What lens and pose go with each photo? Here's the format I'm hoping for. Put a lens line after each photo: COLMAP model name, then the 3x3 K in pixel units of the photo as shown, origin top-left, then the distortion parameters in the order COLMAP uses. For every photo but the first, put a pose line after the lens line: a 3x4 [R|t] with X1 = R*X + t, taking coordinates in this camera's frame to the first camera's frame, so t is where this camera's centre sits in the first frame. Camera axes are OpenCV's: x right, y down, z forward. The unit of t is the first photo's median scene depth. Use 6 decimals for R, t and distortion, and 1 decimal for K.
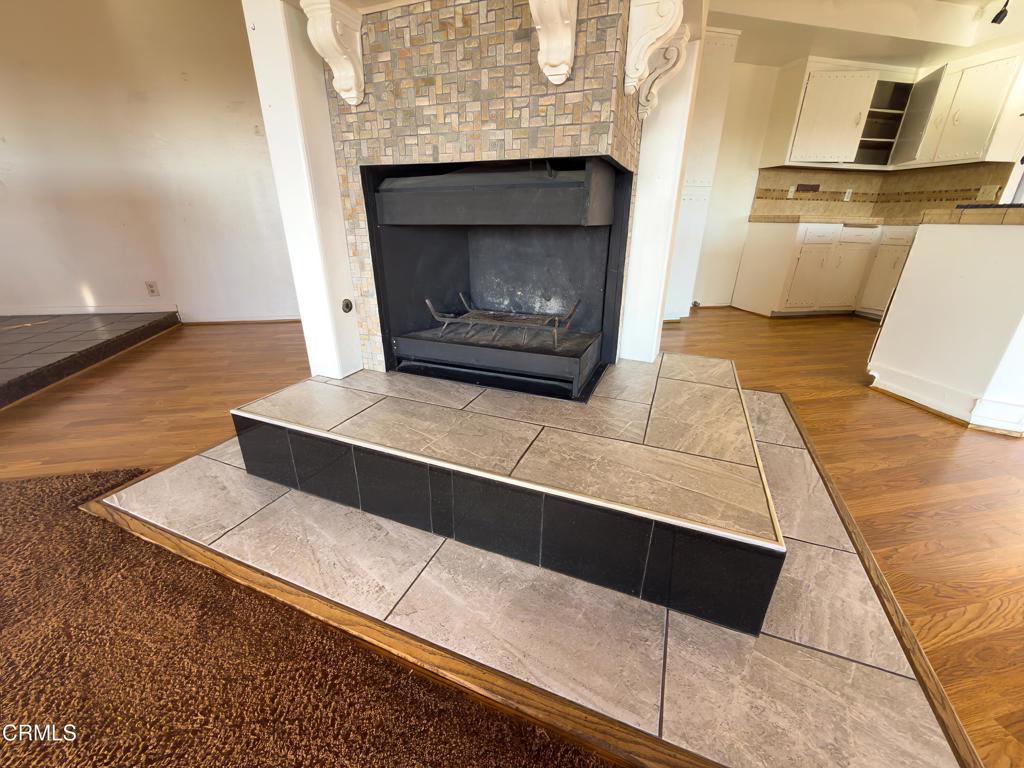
lens RADIAL K [[412.3, 0, 512.3], [0, 412.3, 383.5], [0, 0, 1]] dist [0.000080, -0.000045]
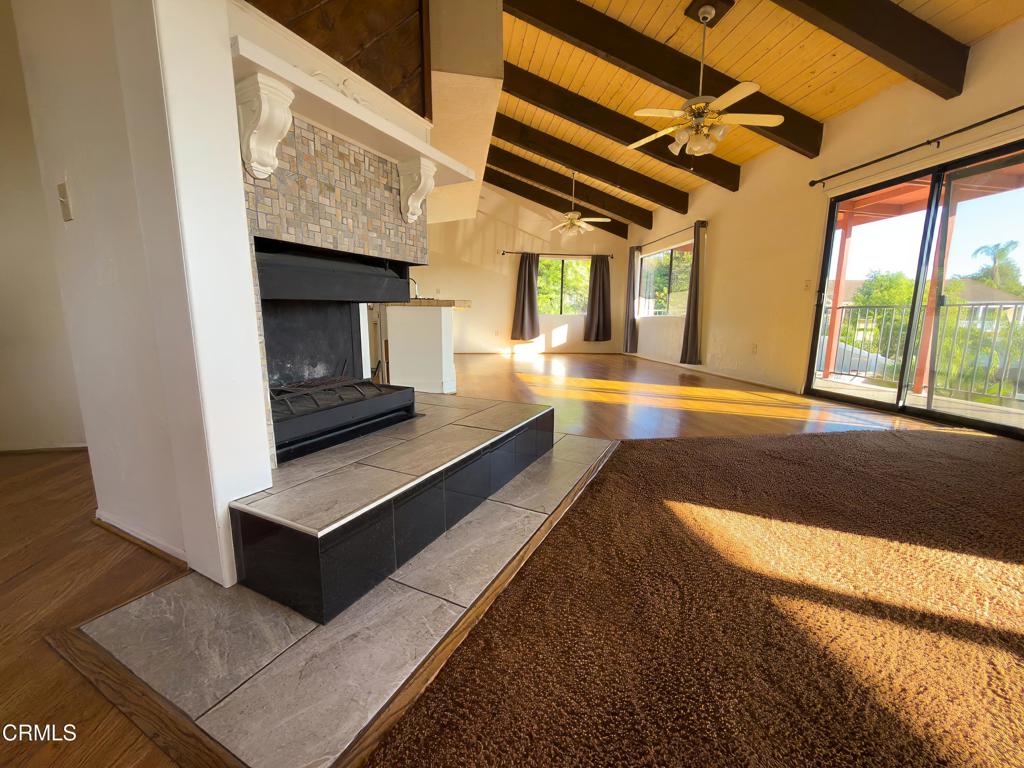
lens RADIAL K [[412.3, 0, 513.9], [0, 412.3, 382.7], [0, 0, 1]] dist [0.000080, -0.000045]
pose [[0.074741, -0.171454, 0.982353, -1.418501], [0.367530, 0.920496, 0.132695, -0.160566], [-0.927004, 0.351127, 0.131813, 0.522901]]
